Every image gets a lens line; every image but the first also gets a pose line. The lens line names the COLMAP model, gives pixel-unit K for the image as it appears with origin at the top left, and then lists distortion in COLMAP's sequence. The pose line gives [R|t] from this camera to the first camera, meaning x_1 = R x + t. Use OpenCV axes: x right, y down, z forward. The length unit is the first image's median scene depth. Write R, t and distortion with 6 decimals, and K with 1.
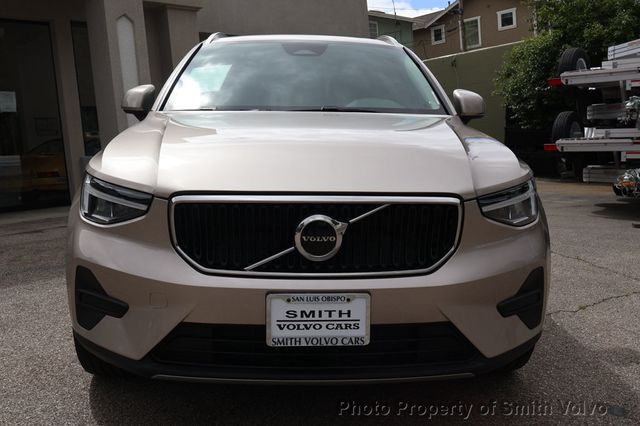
lens RADIAL K [[633.3, 0, 320.0], [0, 633.3, 213.0], [0, 0, 1]] dist [0.011304, 0.000541]
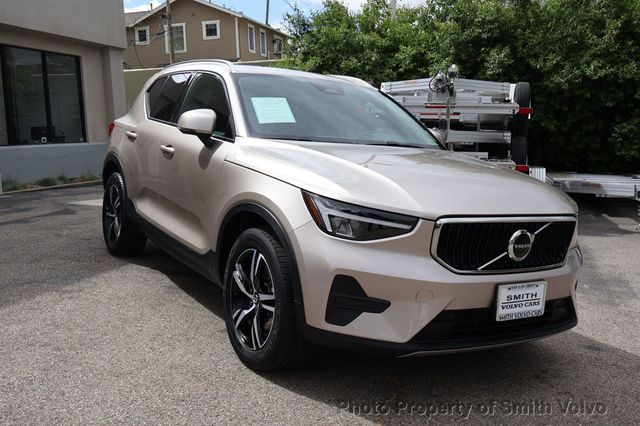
lens RADIAL K [[633.3, 0, 320.0], [0, 633.3, 213.0], [0, 0, 1]] dist [0.011304, 0.000541]
pose [[0.873538, -0.009737, 0.486659, -1.107830], [0.009852, 0.999949, 0.002322, -0.044277], [-0.486656, 0.002766, 0.873589, -0.071748]]
